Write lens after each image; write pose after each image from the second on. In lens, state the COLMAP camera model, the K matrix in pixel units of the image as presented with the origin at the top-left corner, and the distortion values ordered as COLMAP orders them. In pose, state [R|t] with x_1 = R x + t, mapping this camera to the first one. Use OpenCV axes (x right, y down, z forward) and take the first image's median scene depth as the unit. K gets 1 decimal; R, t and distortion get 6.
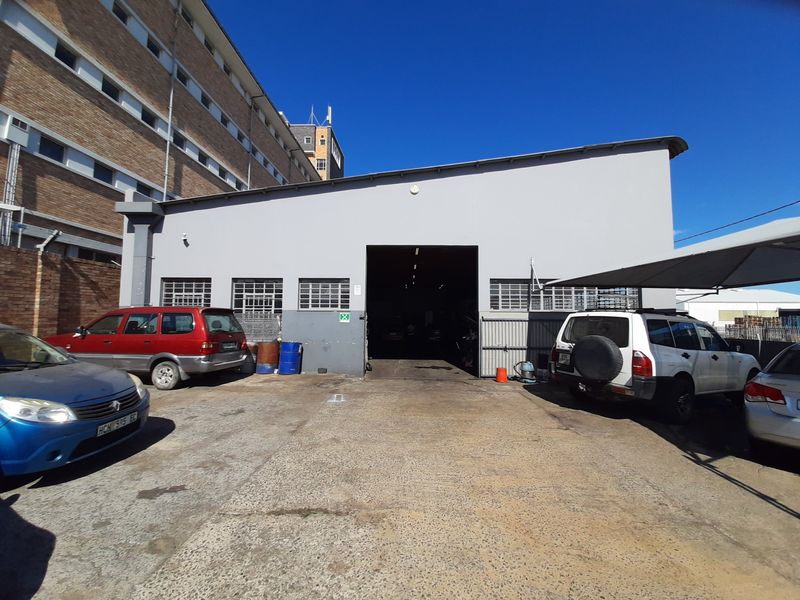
lens RADIAL K [[318.9, 0, 400.4], [0, 318.9, 297.9], [0, 0, 1]] dist [-0.007818, 0.000155]
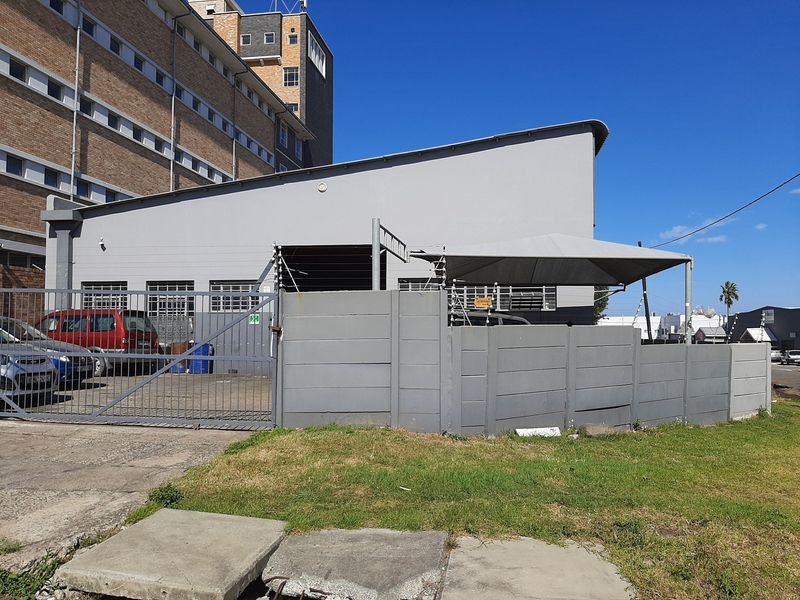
lens RADIAL K [[627.3, 0, 401.0], [0, 627.3, 301.6], [0, 0, 1]] dist [-0.010314, -0.025705]
pose [[0.992697, -0.011191, -0.120115, 0.505024], [0.012931, 0.999822, 0.013712, -0.013900], [0.119940, -0.015165, 0.992665, -0.866454]]
